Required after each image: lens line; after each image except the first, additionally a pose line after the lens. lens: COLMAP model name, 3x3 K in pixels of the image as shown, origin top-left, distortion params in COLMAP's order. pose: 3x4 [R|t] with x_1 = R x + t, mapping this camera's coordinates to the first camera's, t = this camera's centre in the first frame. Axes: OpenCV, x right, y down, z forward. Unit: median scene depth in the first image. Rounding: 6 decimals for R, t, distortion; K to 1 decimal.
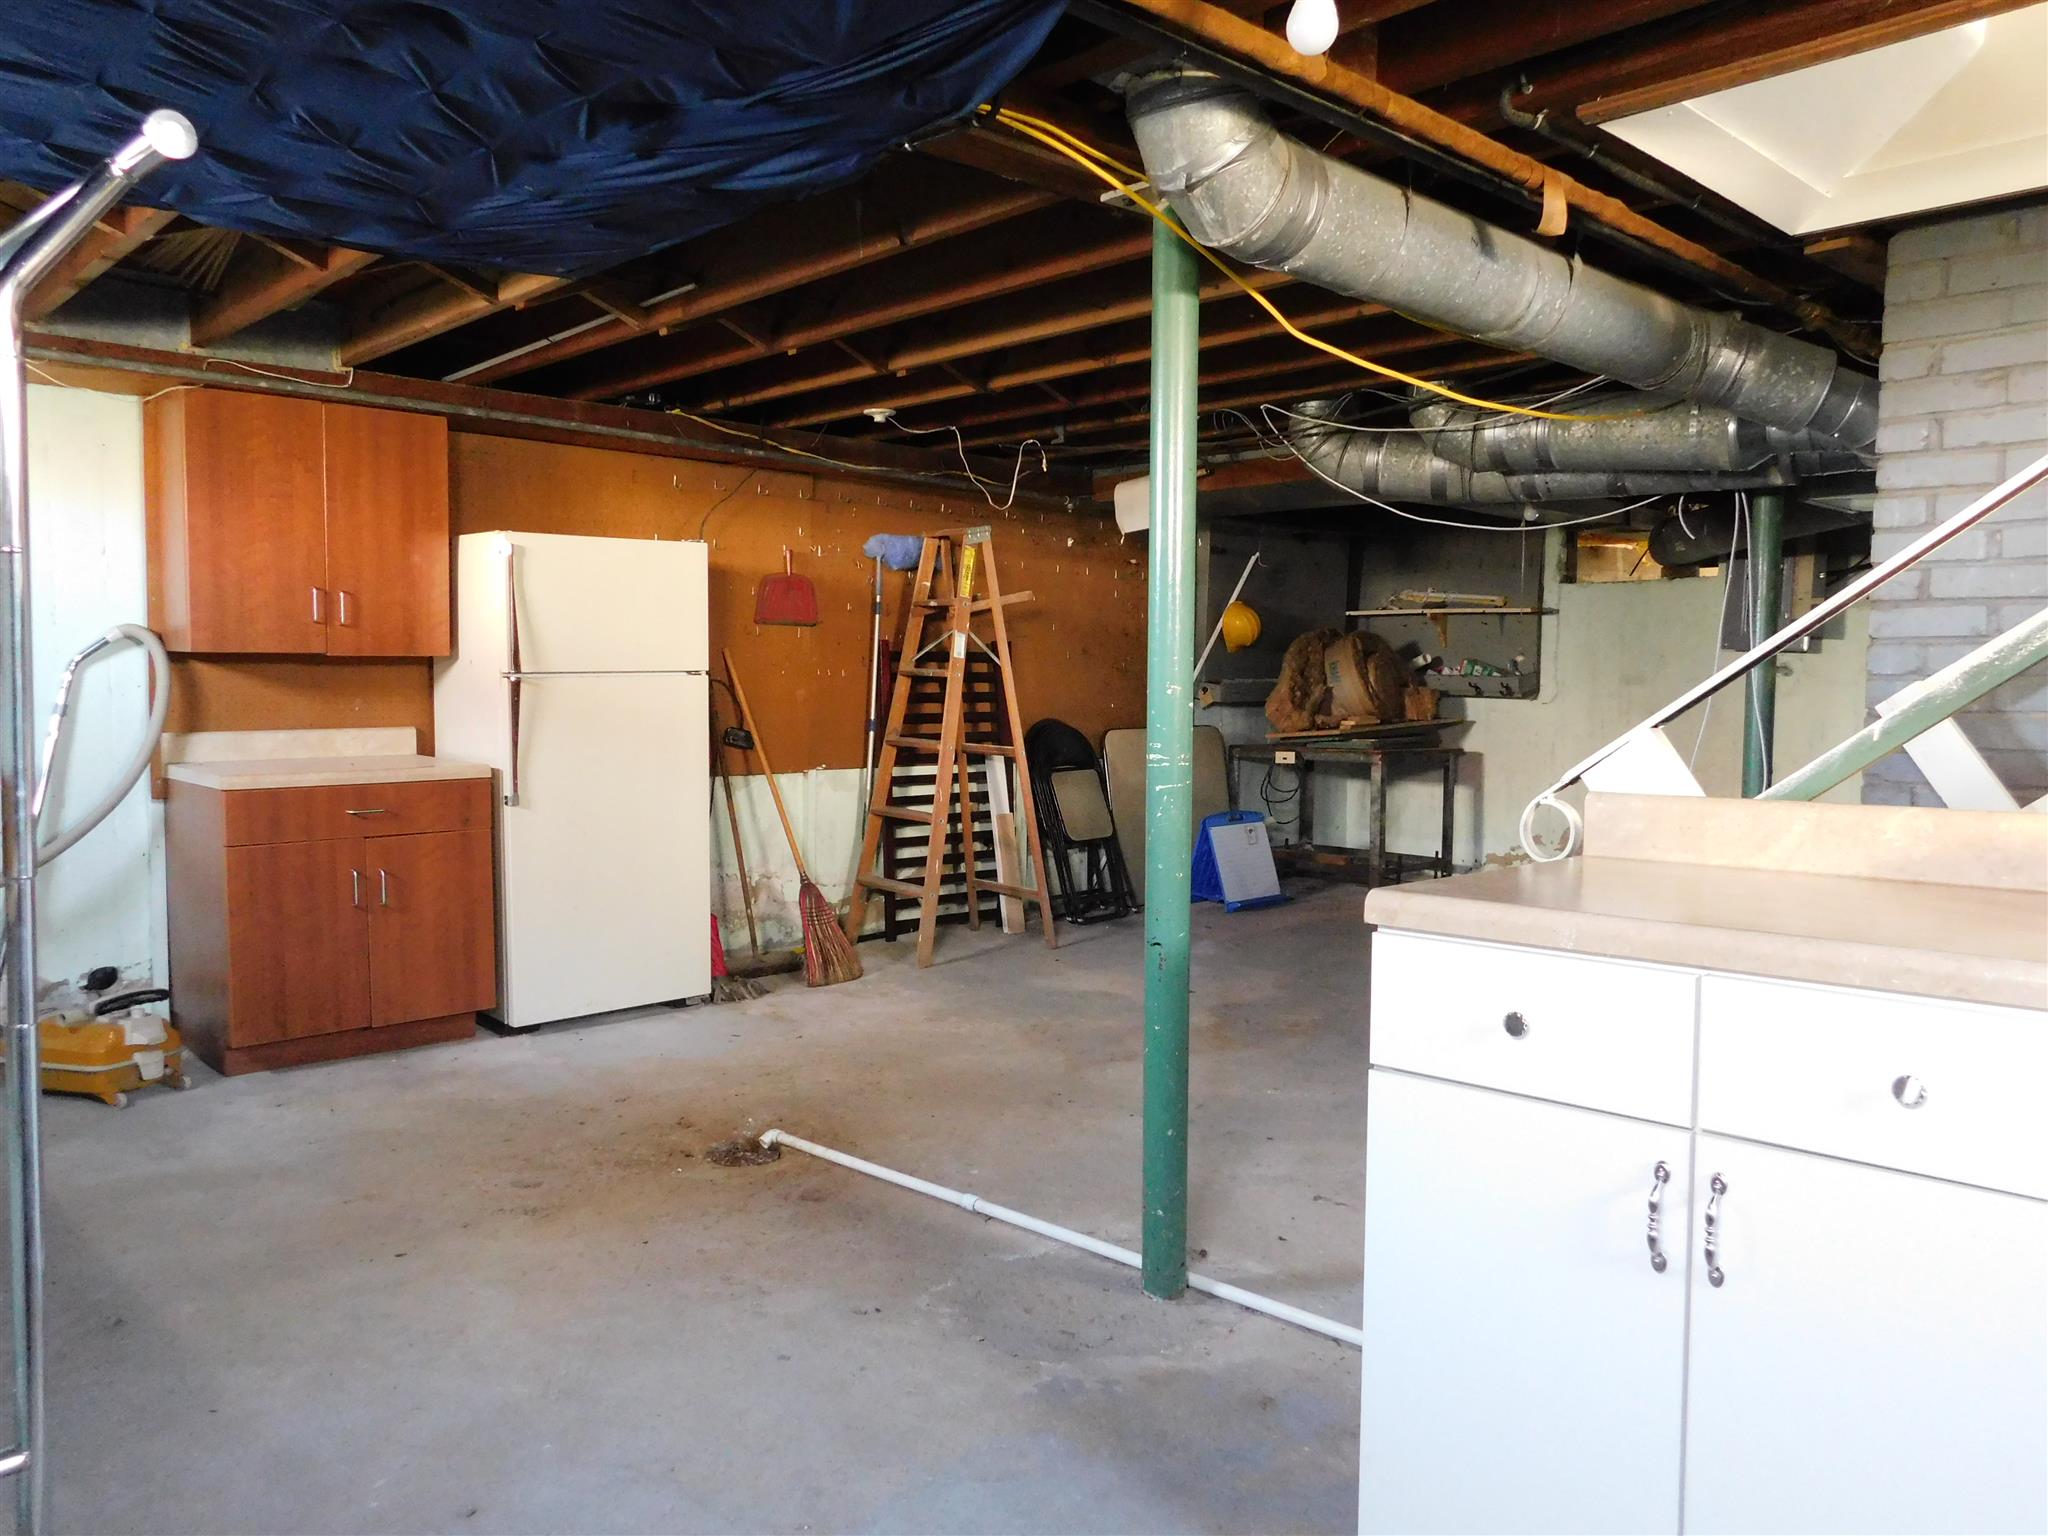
lens RADIAL K [[1507.2, 0, 1029.9], [0, 1507.2, 762.3], [0, 0, 1]] dist [-0.003944, -0.000514]
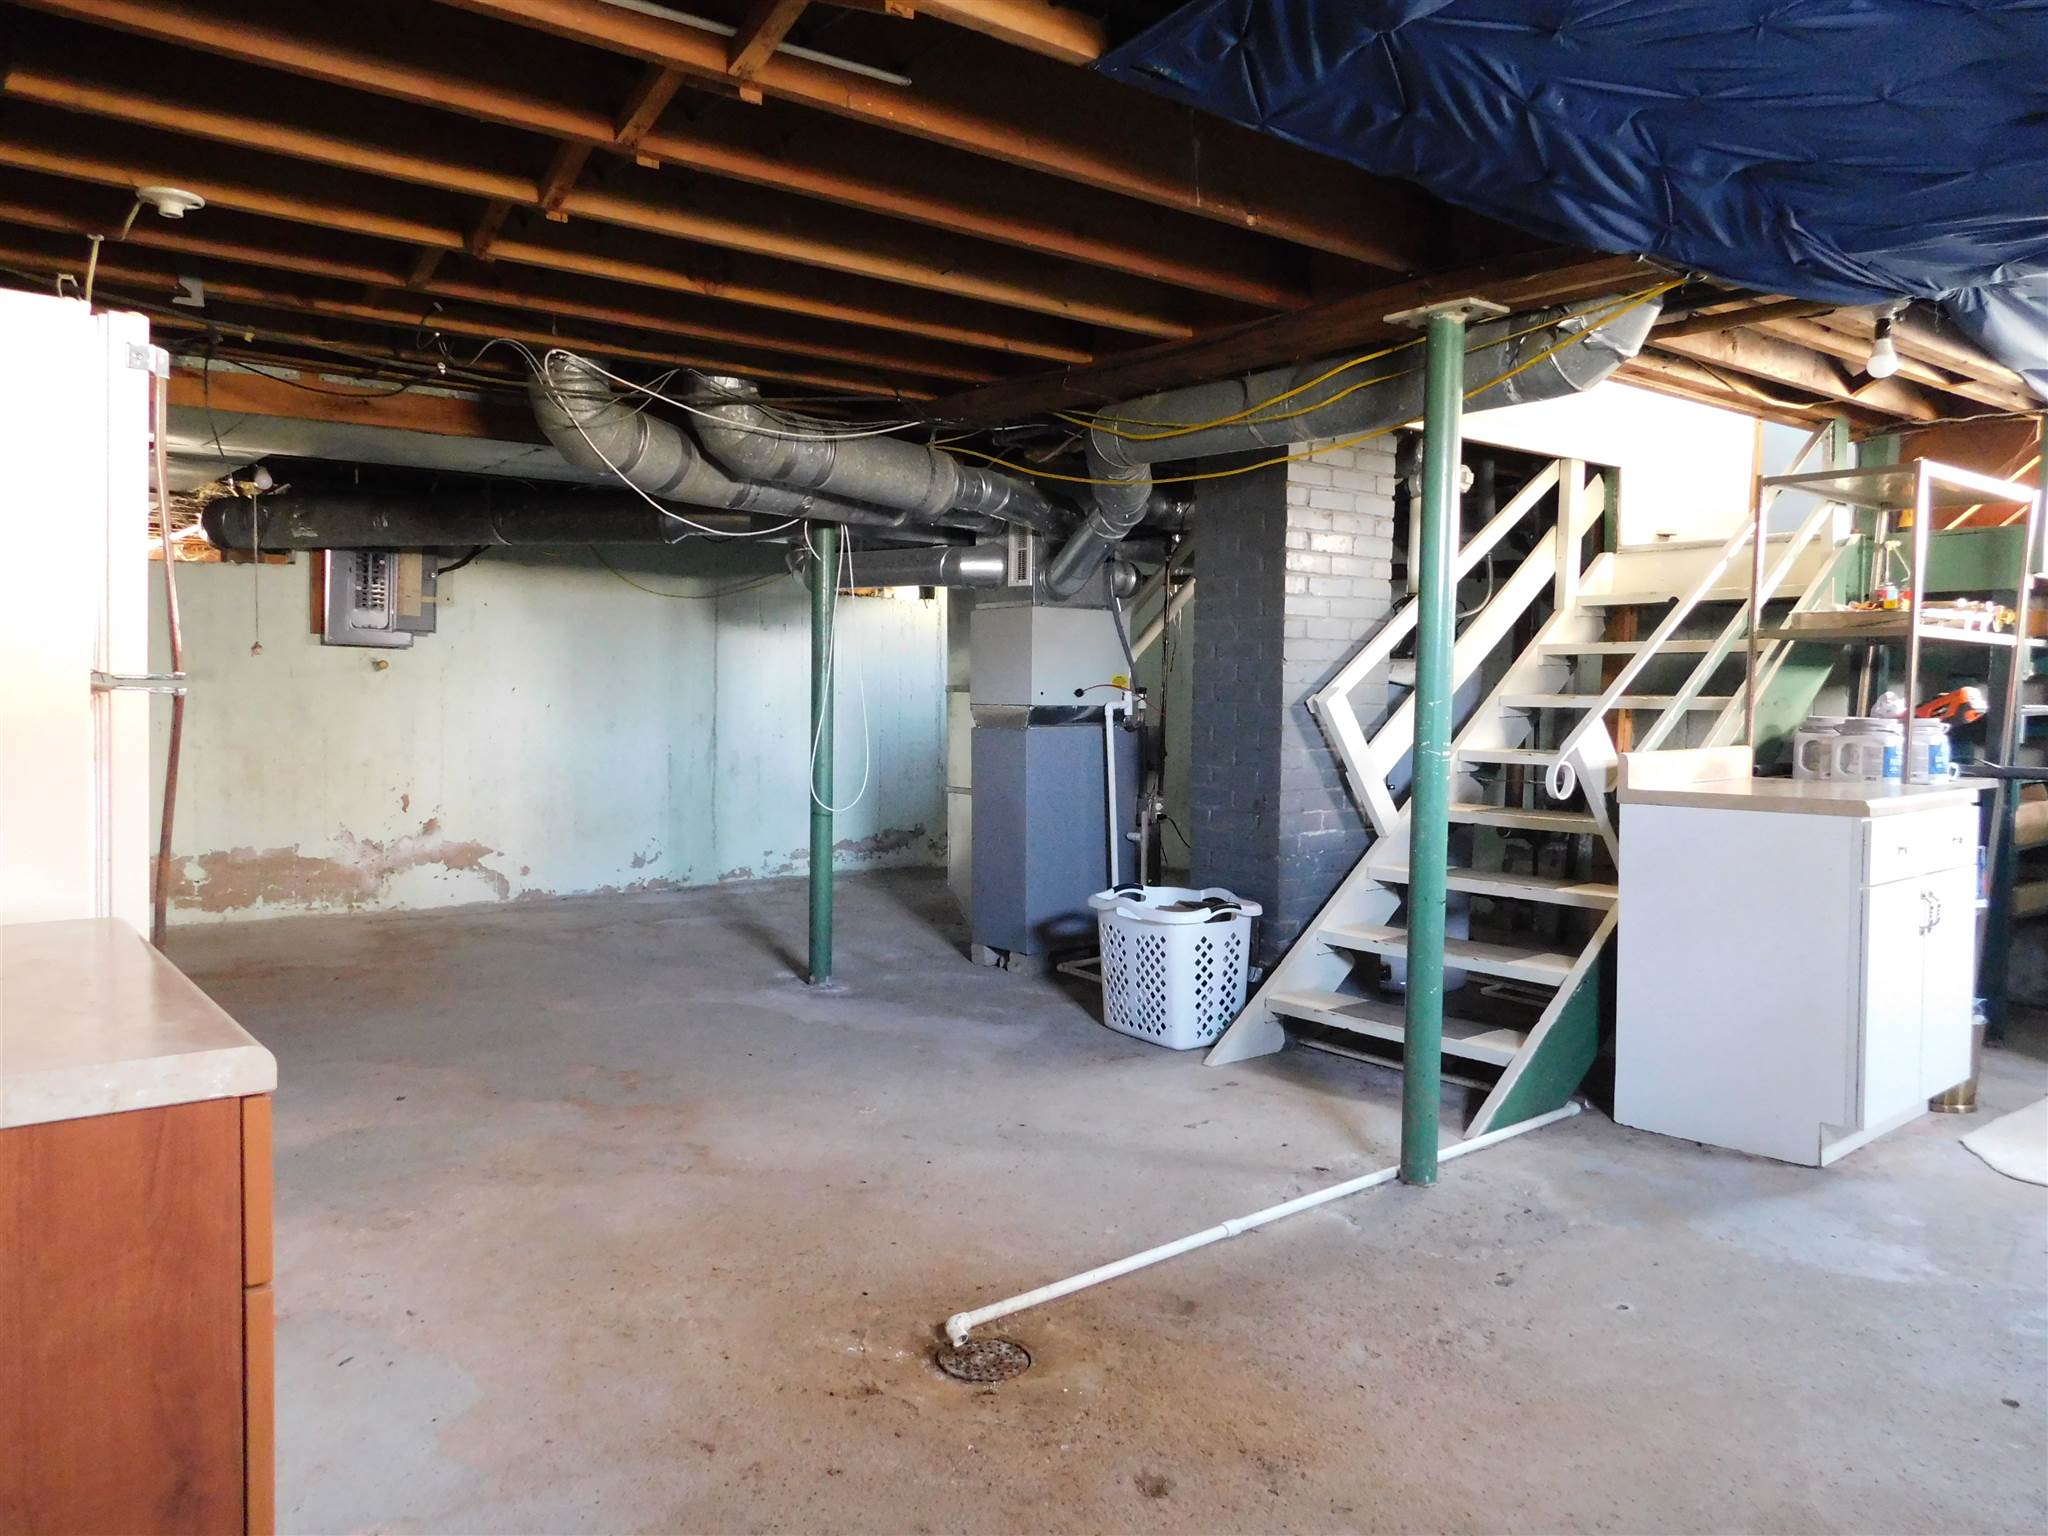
lens RADIAL K [[1507.2, 0, 1030.6], [0, 1507.2, 768.8], [0, 0, 1]] dist [-0.003944, -0.000514]
pose [[0.092515, -0.061658, 0.993800, -0.934977], [0.046146, 0.997274, 0.057577, -0.062038], [-0.994641, 0.040533, 0.095109, 0.956835]]
